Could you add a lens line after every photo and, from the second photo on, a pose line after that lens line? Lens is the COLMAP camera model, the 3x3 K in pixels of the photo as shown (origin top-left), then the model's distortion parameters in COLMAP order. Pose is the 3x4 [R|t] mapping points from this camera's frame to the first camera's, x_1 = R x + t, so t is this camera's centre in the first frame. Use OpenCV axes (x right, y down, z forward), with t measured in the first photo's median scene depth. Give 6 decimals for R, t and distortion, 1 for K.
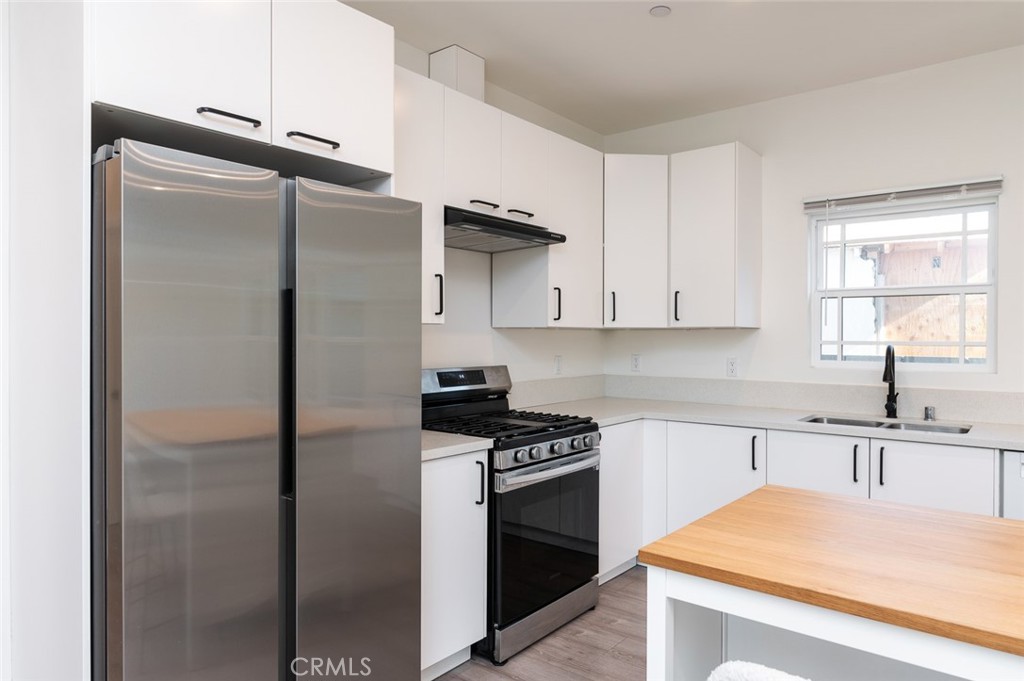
lens RADIAL K [[646.6, 0, 504.9], [0, 646.6, 339.4], [0, 0, 1]] dist [-0.003592, -0.002748]
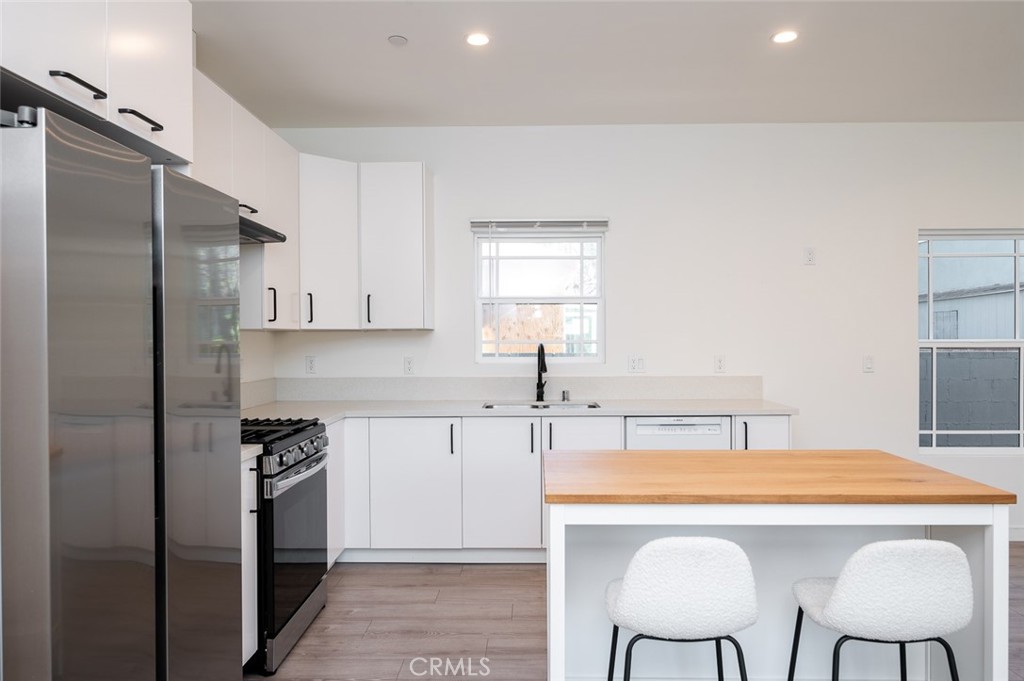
lens RADIAL K [[708.7, 0, 501.9], [0, 708.7, 345.6], [0, 0, 1]] dist [-0.003183, 0.003468]
pose [[0.792580, -0.013680, 0.609614, -0.305082], [0.009517, 0.999904, 0.010065, -0.001269], [-0.609693, -0.002176, 0.792635, -0.049090]]
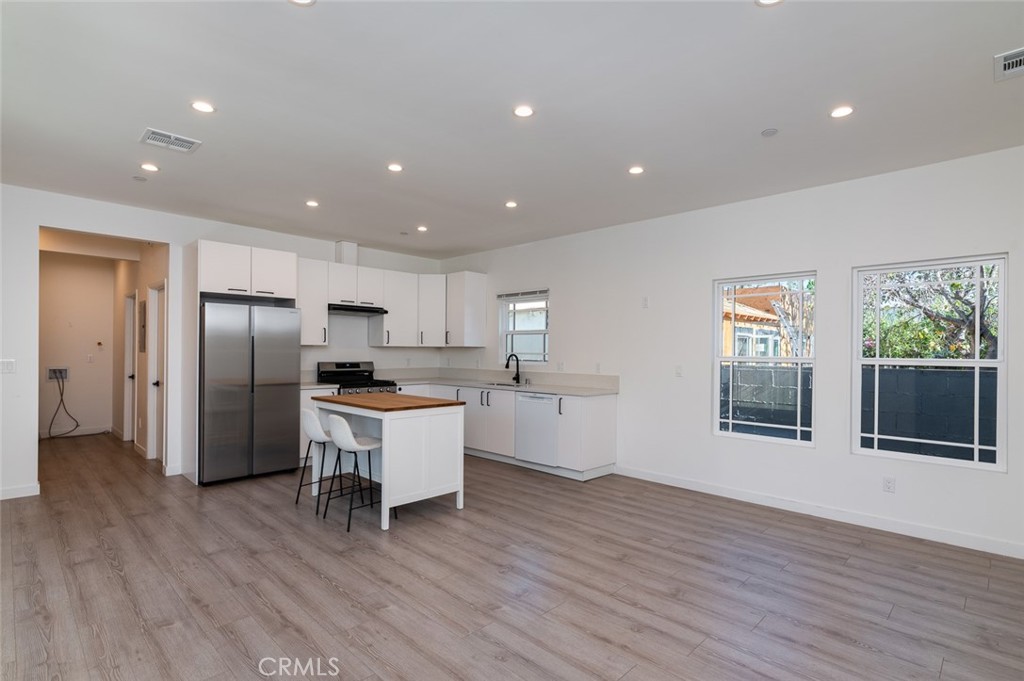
lens RADIAL K [[501.6, 0, 512.5], [0, 501.6, 347.9], [0, 0, 1]] dist [0.008515, 0.001124]
pose [[0.995717, 0.005285, -0.092307, 0.778106], [-0.006423, 0.999907, -0.012036, 0.008482], [0.092235, 0.012577, 0.995658, -0.951523]]
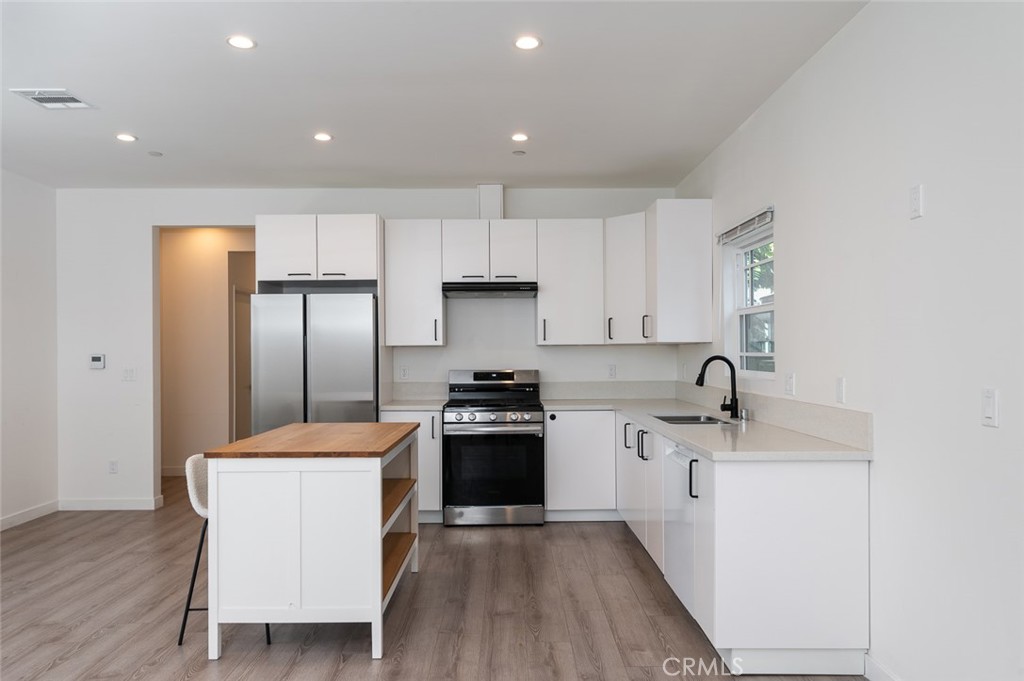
lens RADIAL K [[708.7, 0, 512.2], [0, 708.7, 342.5], [0, 0, 1]] dist [-0.003183, 0.003468]
pose [[0.634841, -0.017207, -0.772451, 1.378409], [0.004579, 0.999818, -0.018509, 0.006324], [0.772629, 0.008214, 0.634804, -0.131120]]
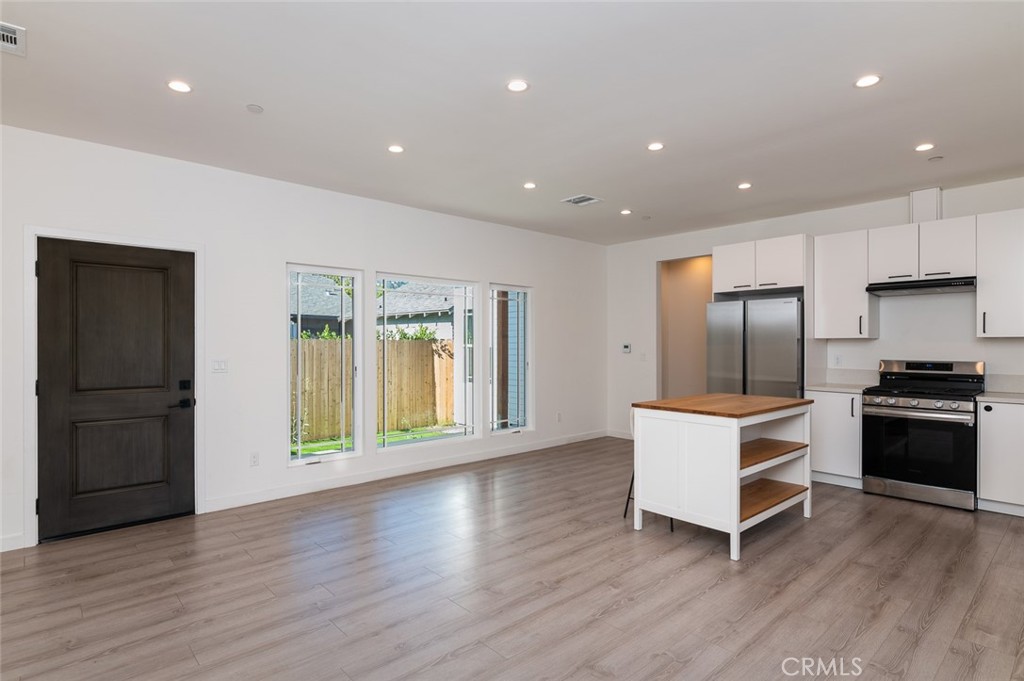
lens RADIAL K [[532.2, 0, 509.1], [0, 532.2, 341.4], [0, 0, 1]] dist [-0.000602, -0.001376]
pose [[-0.158442, -0.007625, -0.987339, 1.588365], [-0.005388, 0.999962, -0.006857, 0.005892], [0.987354, 0.004234, -0.158477, 0.070487]]
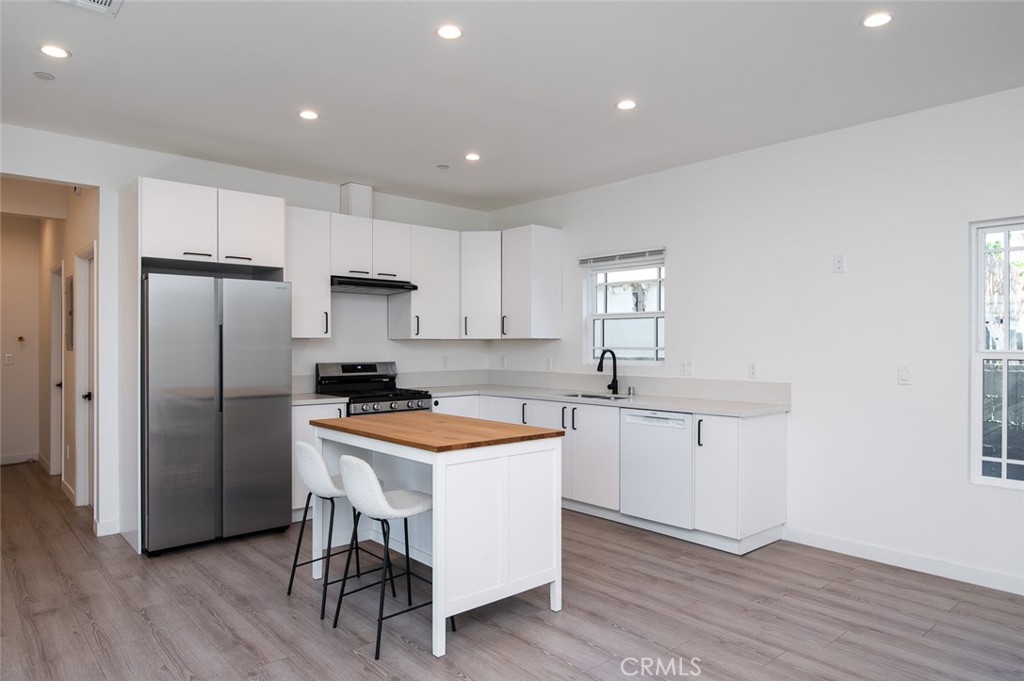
lens RADIAL K [[646.6, 0, 511.2], [0, 646.6, 340.3], [0, 0, 1]] dist [-0.003592, -0.002748]
pose [[0.987445, -0.002691, -0.157942, 0.615159], [0.000777, 0.999926, -0.012176, 0.005564], [0.157963, 0.011901, 0.987373, -0.663983]]
